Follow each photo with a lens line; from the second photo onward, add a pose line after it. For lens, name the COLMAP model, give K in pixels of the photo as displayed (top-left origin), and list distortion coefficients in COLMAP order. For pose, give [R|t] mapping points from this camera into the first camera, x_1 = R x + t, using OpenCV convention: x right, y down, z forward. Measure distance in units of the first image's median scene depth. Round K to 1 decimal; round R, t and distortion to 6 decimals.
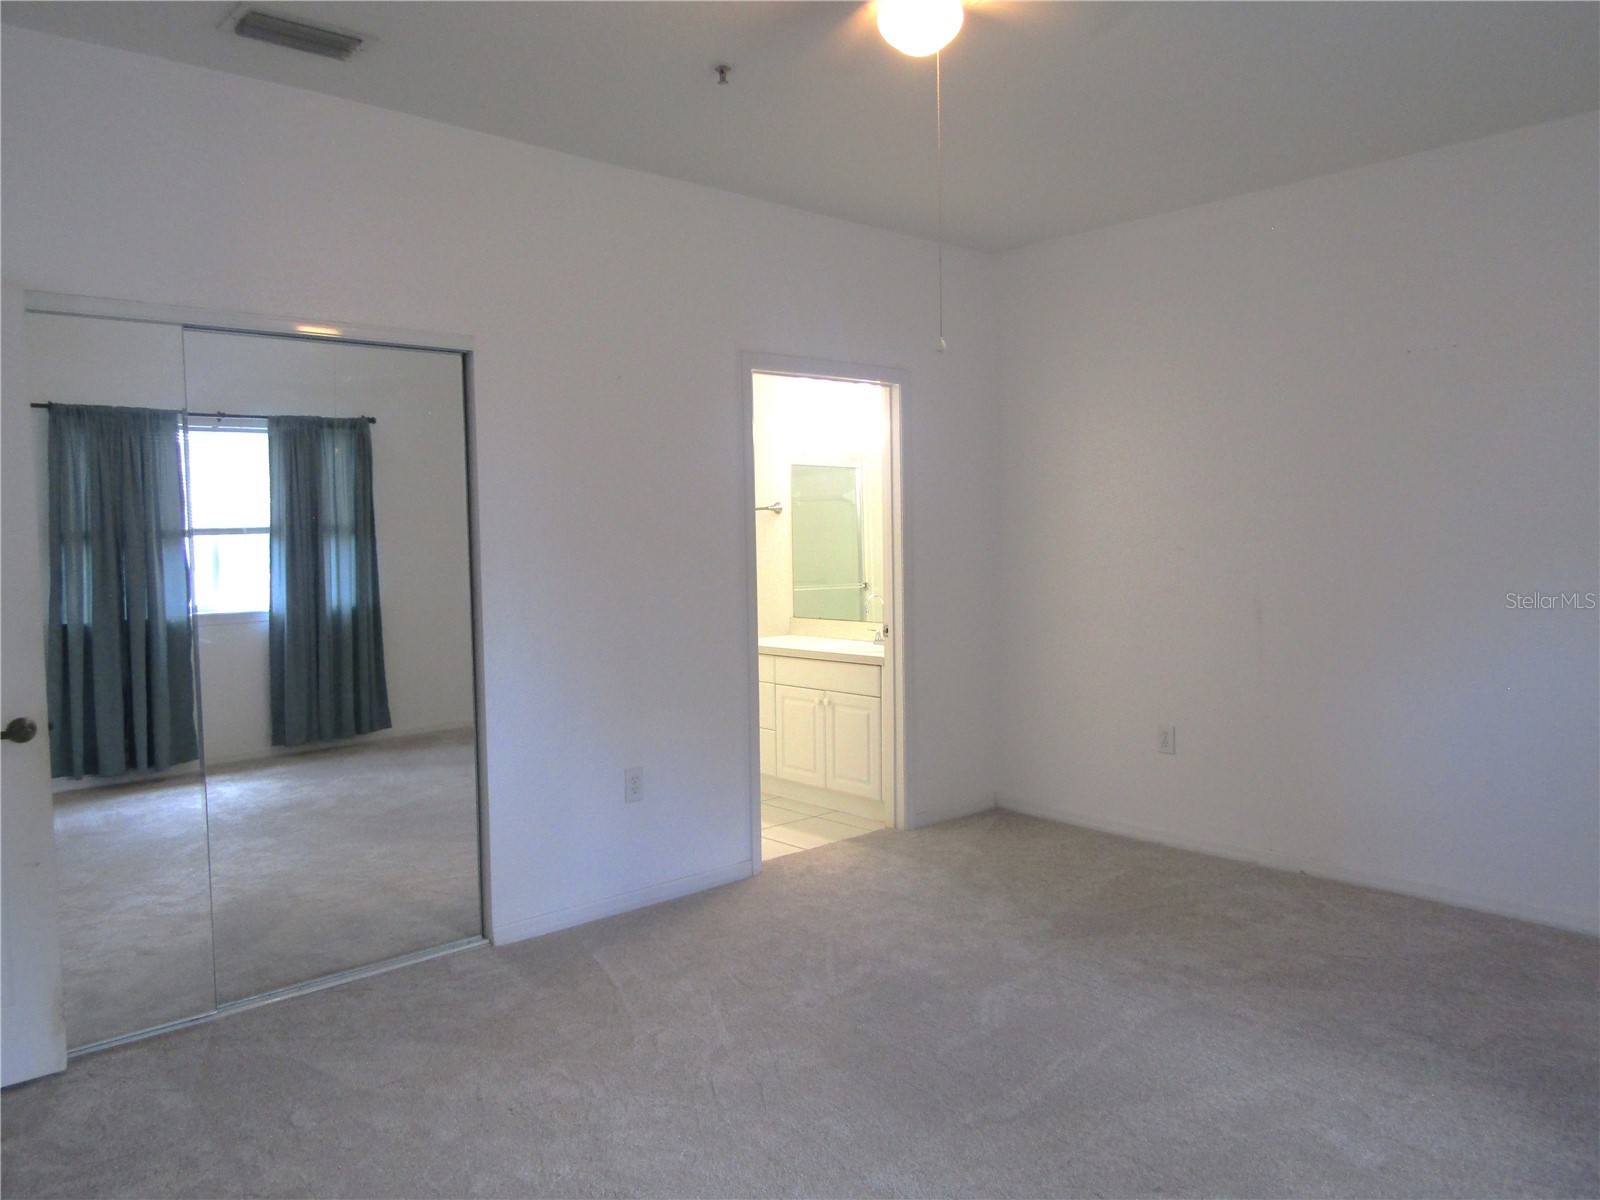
lens RADIAL K [[1151.0, 0, 797.6], [0, 1151.0, 598.8], [0, 0, 1]] dist [0.003299, -0.005047]
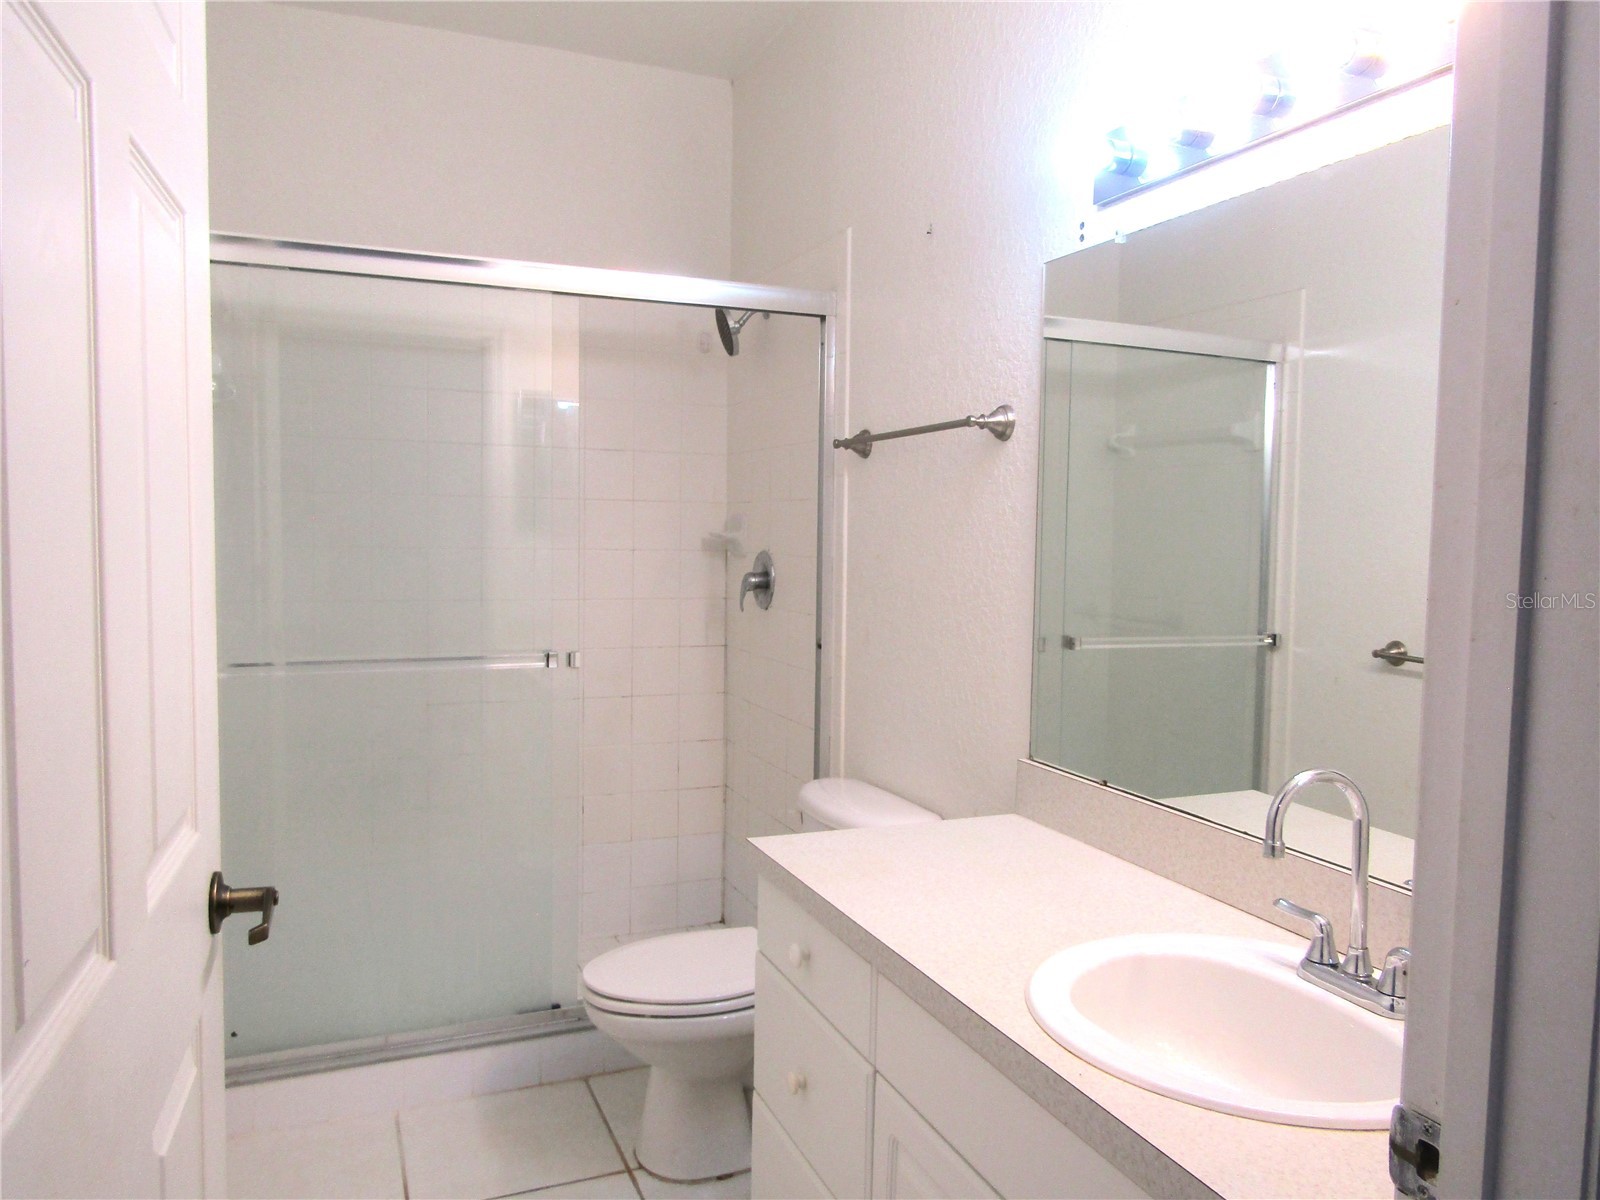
lens RADIAL K [[1151.0, 0, 797.6], [0, 1151.0, 598.8], [0, 0, 1]] dist [0.003299, -0.005047]
pose [[0.943865, 0.064872, -0.323898, 0.030088], [-0.060818, 0.997892, 0.022632, -0.026278], [0.324683, -0.001662, 0.945821, 0.541454]]
